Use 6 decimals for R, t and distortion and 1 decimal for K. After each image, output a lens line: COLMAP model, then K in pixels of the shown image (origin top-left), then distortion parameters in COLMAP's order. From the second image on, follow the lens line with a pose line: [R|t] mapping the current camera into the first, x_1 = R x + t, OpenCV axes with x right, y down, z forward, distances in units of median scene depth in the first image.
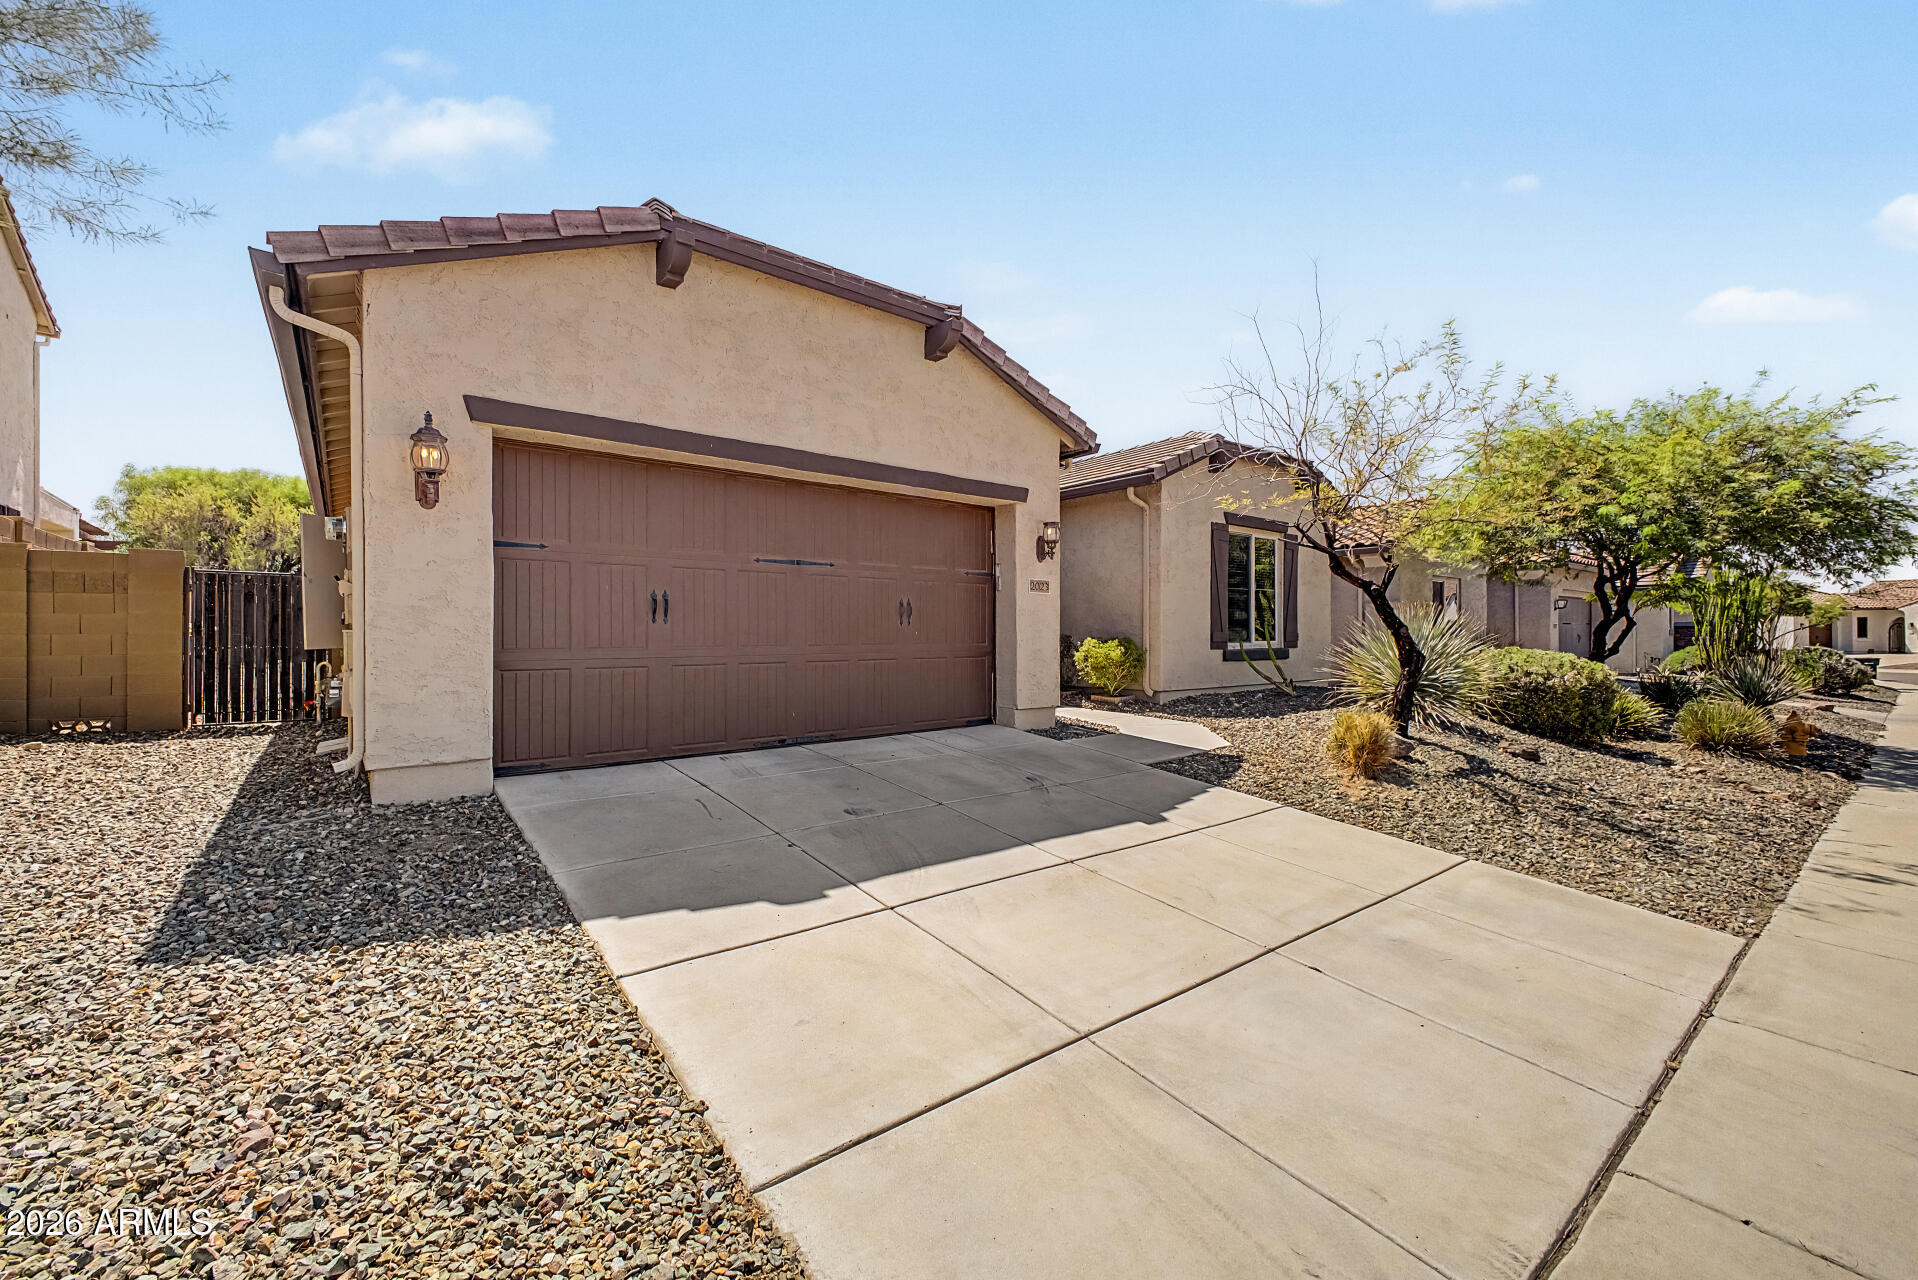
lens RADIAL K [[772.7, 0, 972.2], [0, 772.7, 631.9], [0, 0, 1]] dist [0.011484, -0.010273]
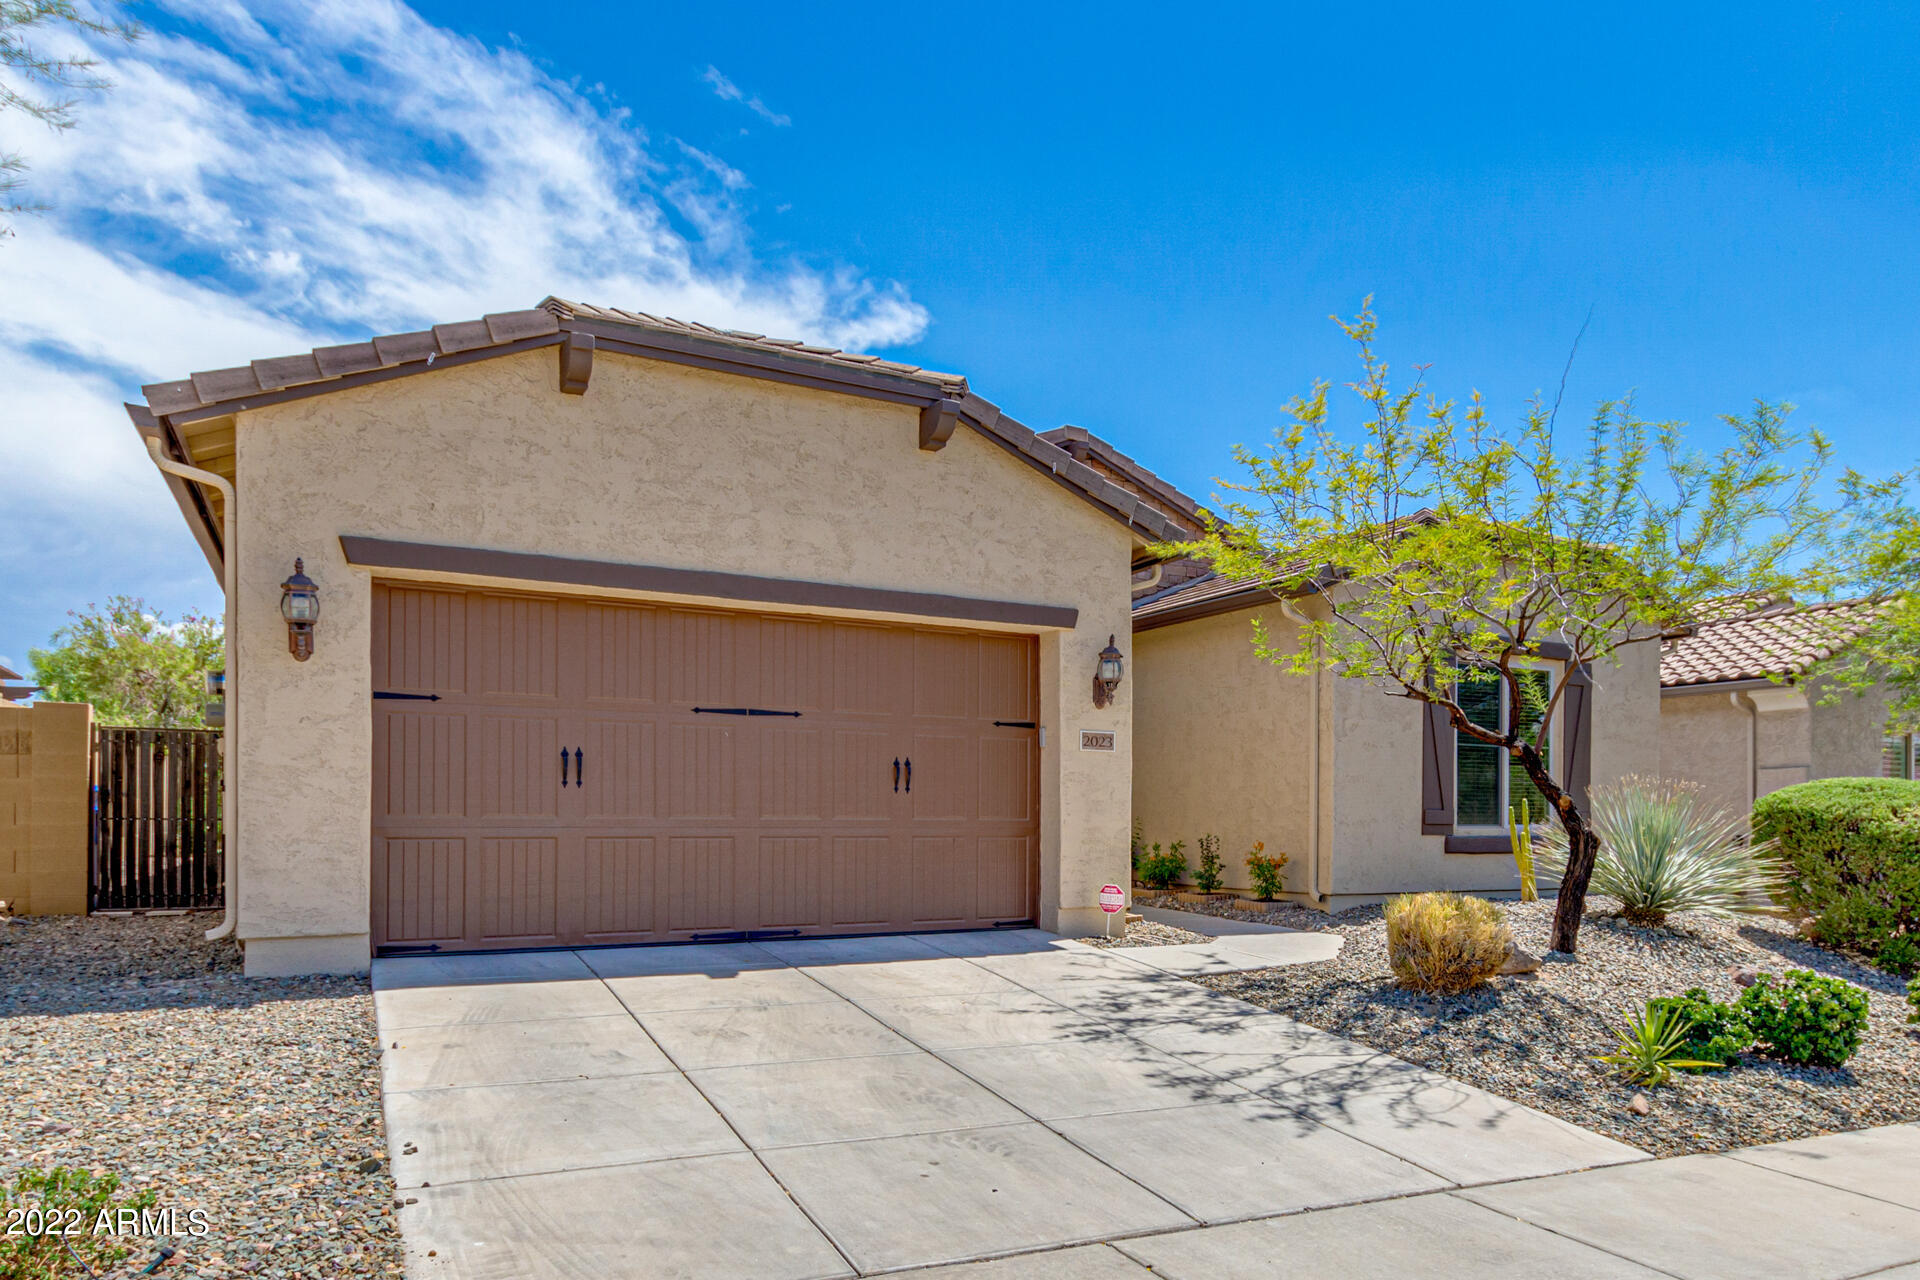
lens RADIAL K [[1294.5, 0, 1094.5], [0, 1294.5, 819.7], [0, 0, 1]] dist [0.001015, -0.005095]
pose [[0.987270, 0.007206, -0.158891, 0.358556], [-0.007016, 0.999974, 0.001754, 0.015965], [0.158899, -0.000617, 0.987295, -0.282161]]
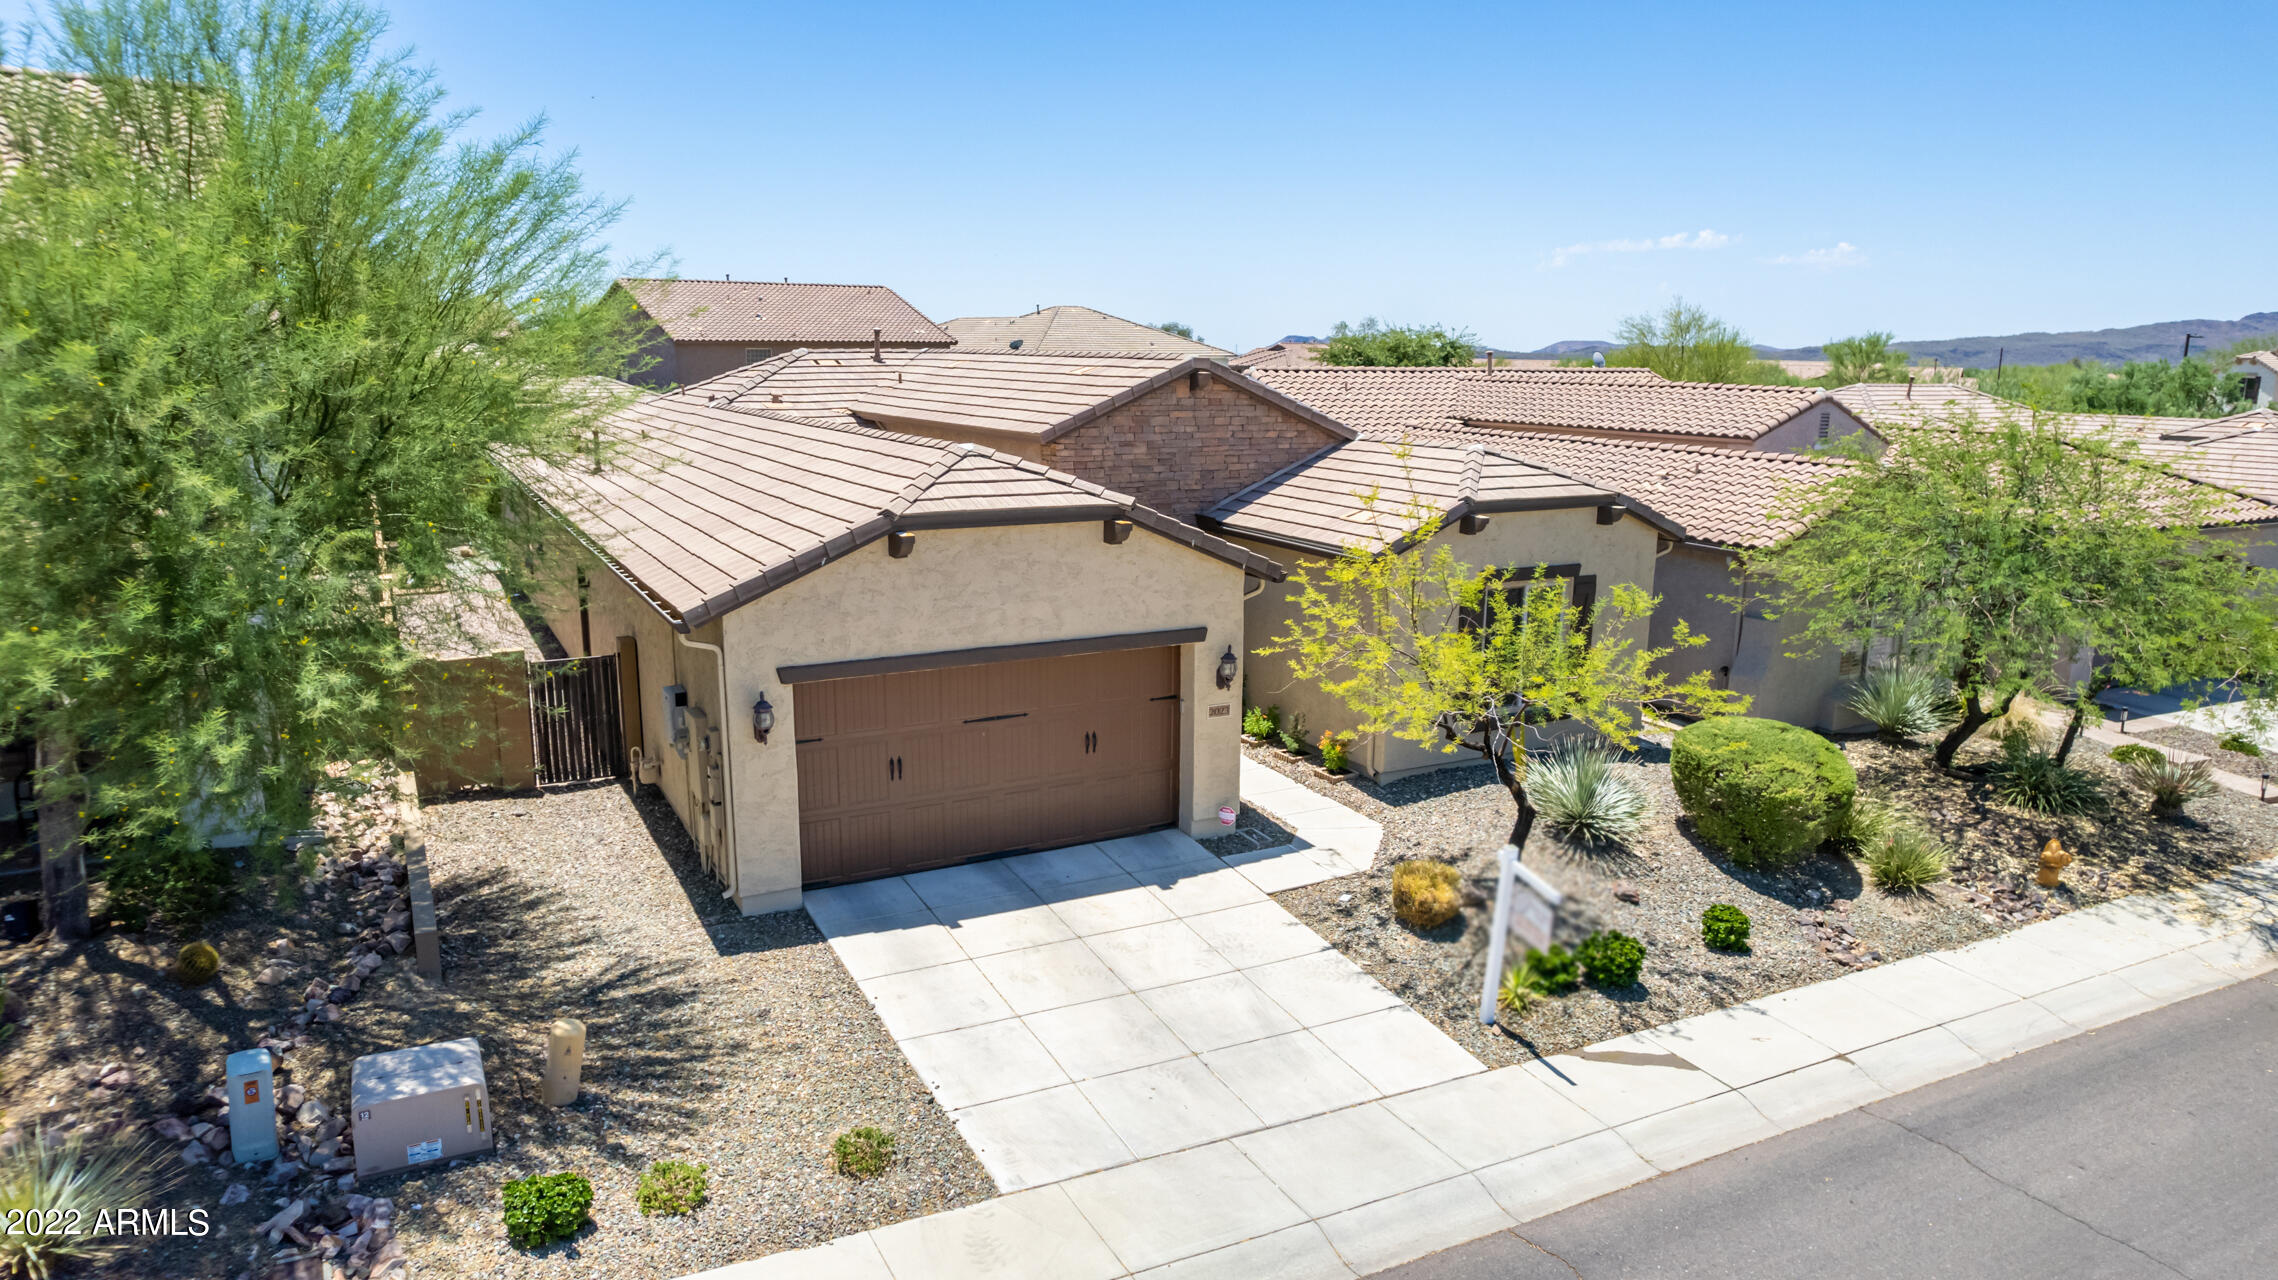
lens RADIAL K [[1448.9, 0, 1139.0], [0, 1448.9, 640.0], [0, 0, 1]] dist [-0.080639, 0.075983]
pose [[0.980474, 0.046264, -0.191128, 0.462997], [-0.007760, 0.980277, 0.197475, -0.715712], [0.196495, -0.192135, 0.961496, -1.242748]]
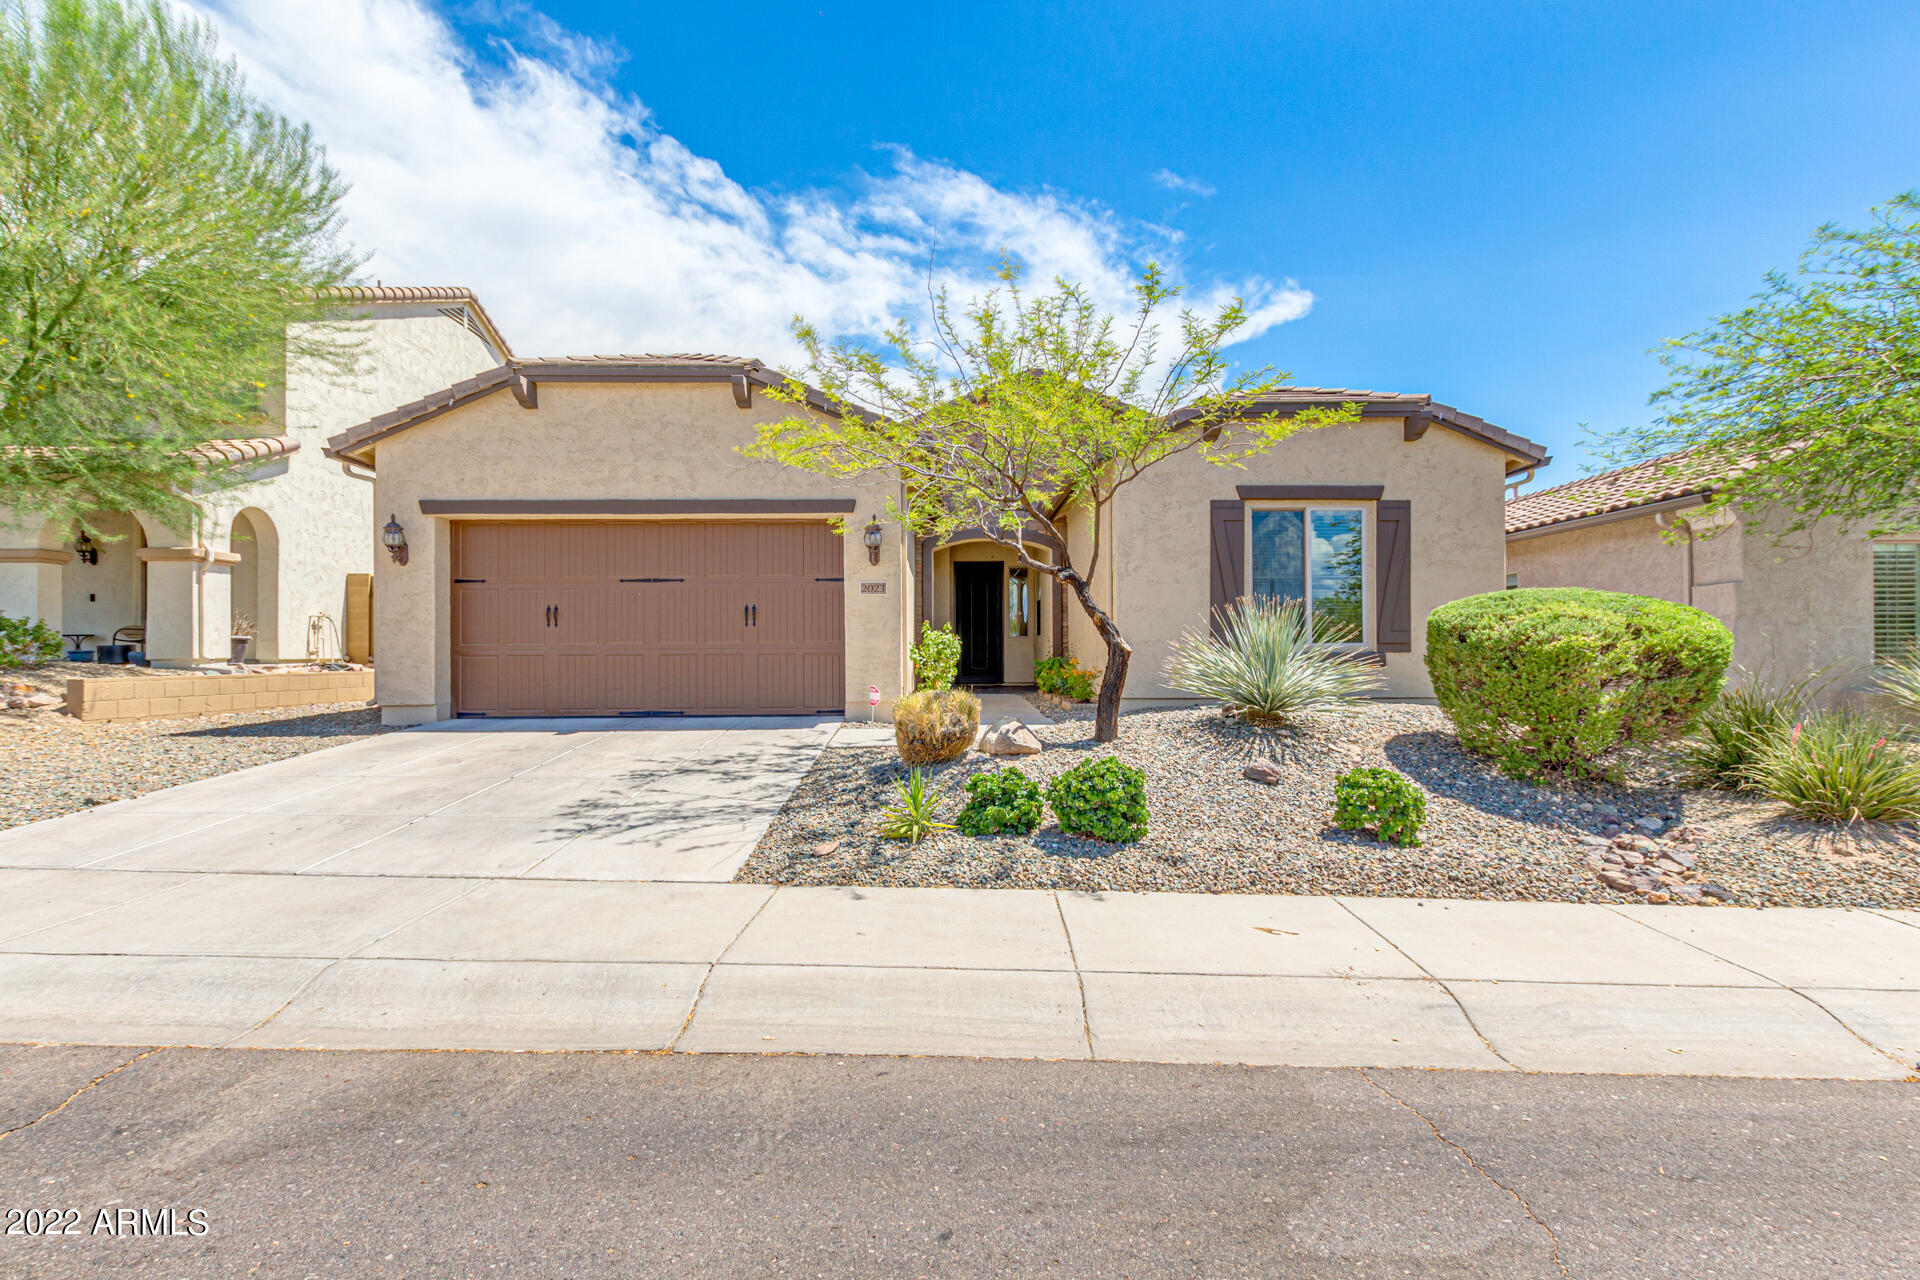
lens RADIAL K [[832.4, 0, 975.0], [0, 832.4, 635.5], [0, 0, 1]] dist [-0.000875, -0.000254]
pose [[0.778526, -0.006940, -0.627574, 1.176391], [0.003319, 0.999970, -0.006941, 0.017708], [0.627604, 0.003321, 0.778526, 0.236742]]
